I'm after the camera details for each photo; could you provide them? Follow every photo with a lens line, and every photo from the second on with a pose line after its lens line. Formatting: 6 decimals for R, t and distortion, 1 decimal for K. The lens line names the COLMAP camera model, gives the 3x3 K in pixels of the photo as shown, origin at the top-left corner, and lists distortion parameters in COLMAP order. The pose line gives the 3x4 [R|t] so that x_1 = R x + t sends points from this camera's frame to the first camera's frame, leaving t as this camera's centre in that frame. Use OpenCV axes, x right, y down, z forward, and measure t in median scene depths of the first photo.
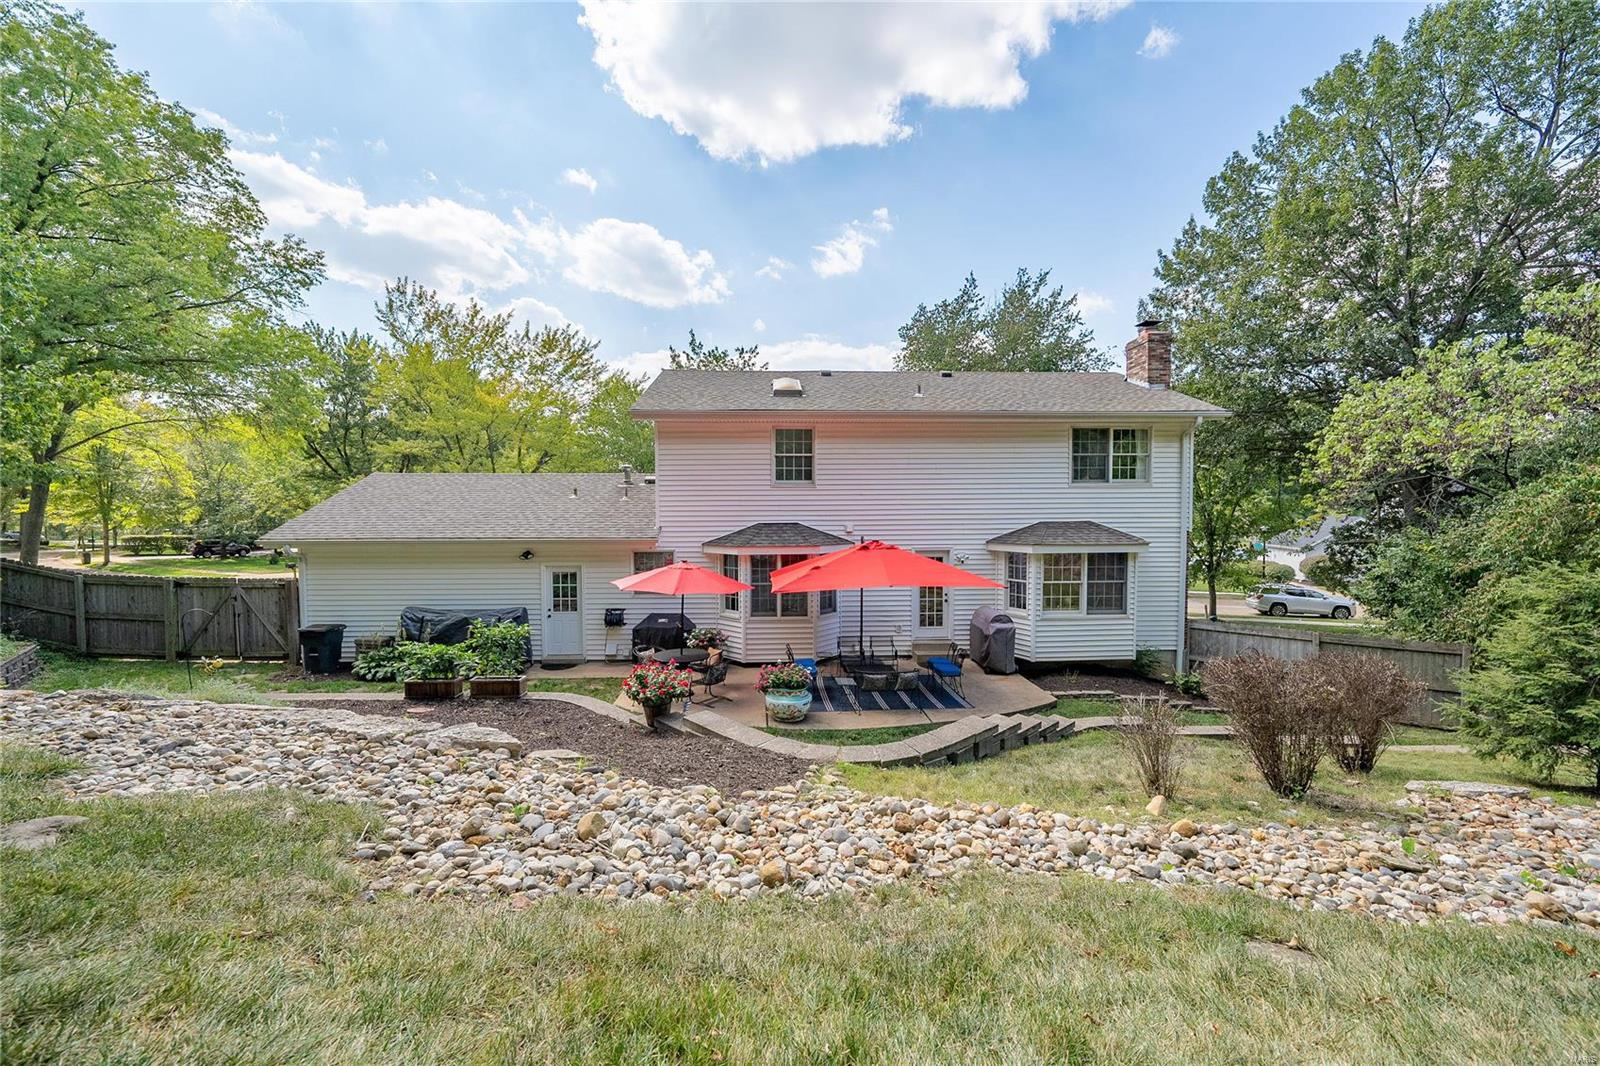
lens RADIAL K [[605.4, 0, 797.2], [0, 605.4, 532.4], [0, 0, 1]] dist [-0.007242, 0.000037]
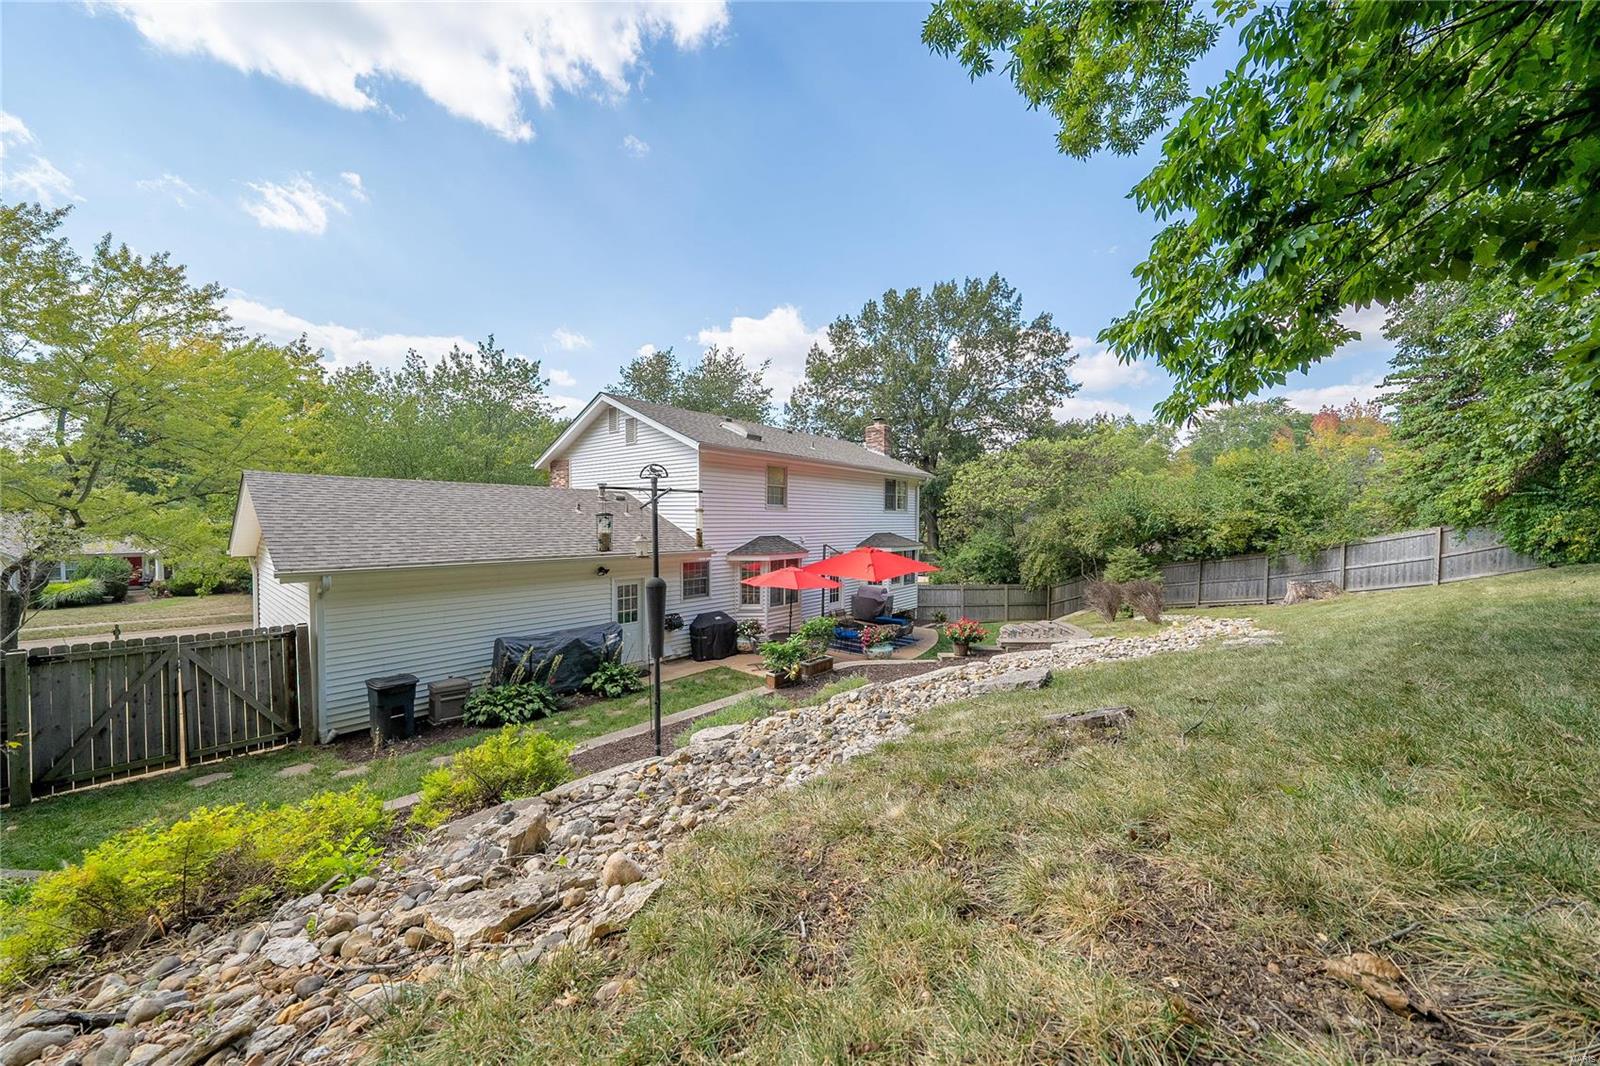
lens RADIAL K [[545.2, 0, 794.0], [0, 545.2, 537.6], [0, 0, 1]] dist [-0.005369, -0.000473]
pose [[0.667443, -0.013848, 0.744533, -0.491653], [0.016391, 0.999858, 0.003902, -0.008858], [-0.744481, 0.009599, 0.667575, 0.084722]]
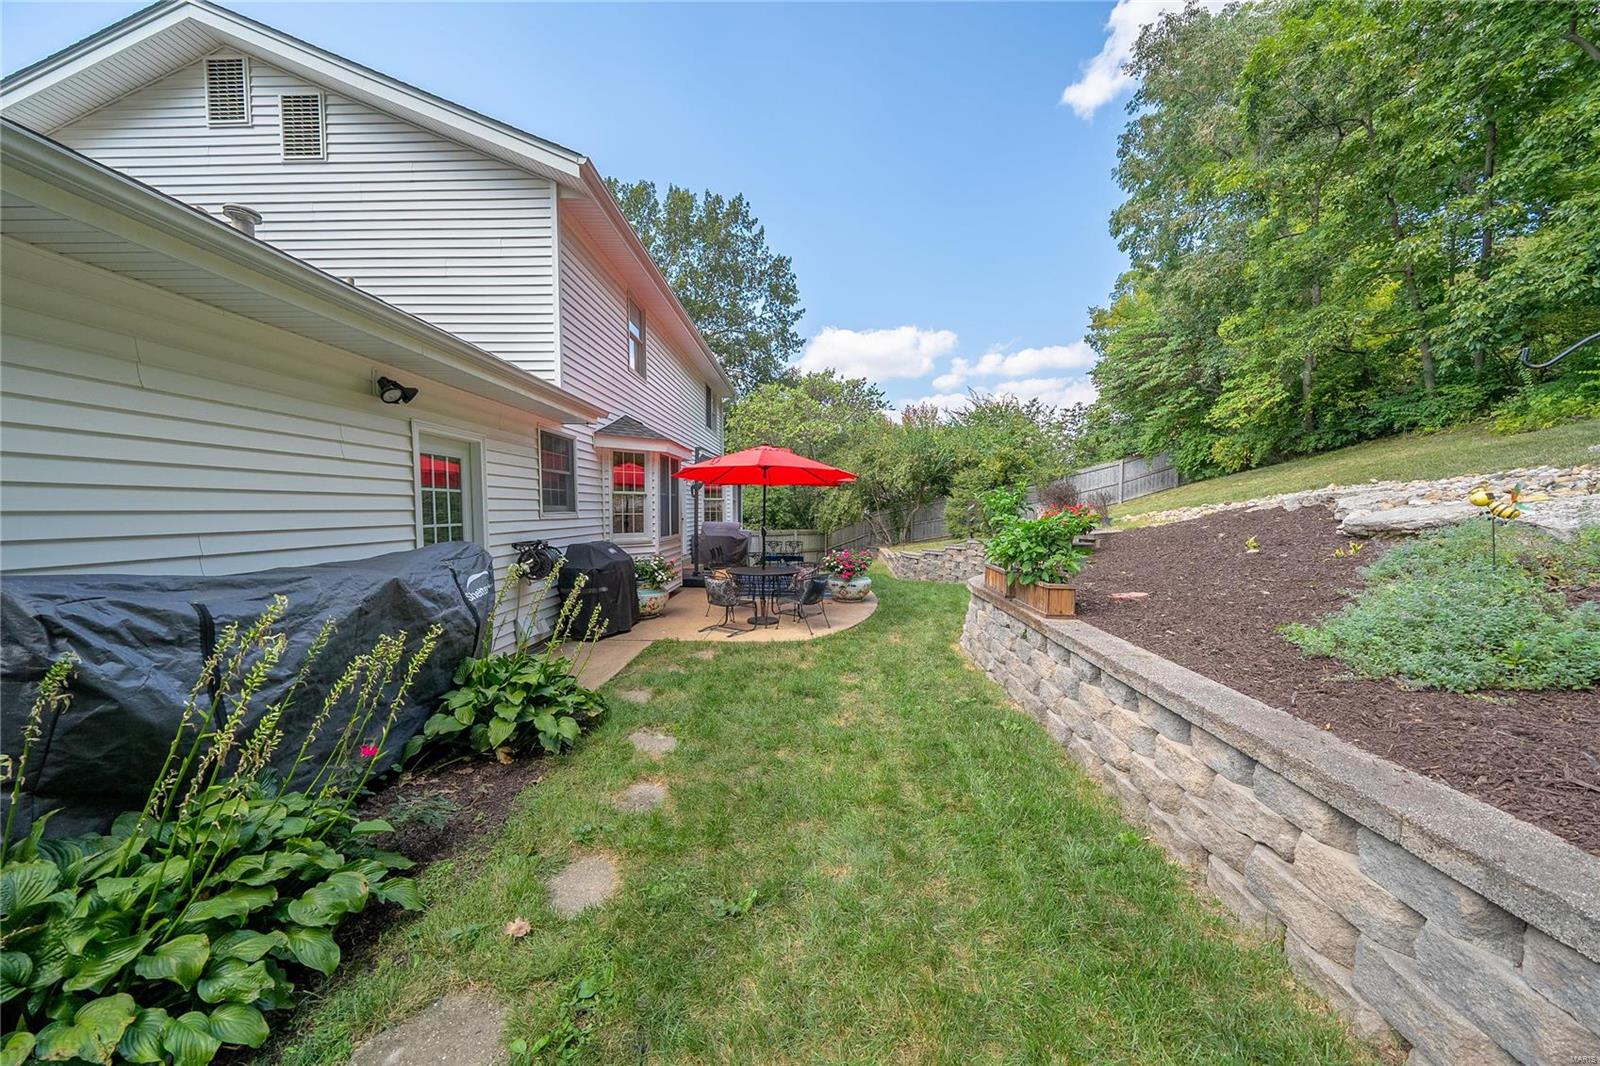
lens RADIAL K [[545.2, 0, 795.1], [0, 545.2, 538.4], [0, 0, 1]] dist [-0.005369, -0.000473]
pose [[0.063377, -0.051414, 0.996664, -0.395479], [0.034941, 0.998174, 0.049270, 0.059674], [-0.997378, 0.031702, 0.065057, 0.414704]]
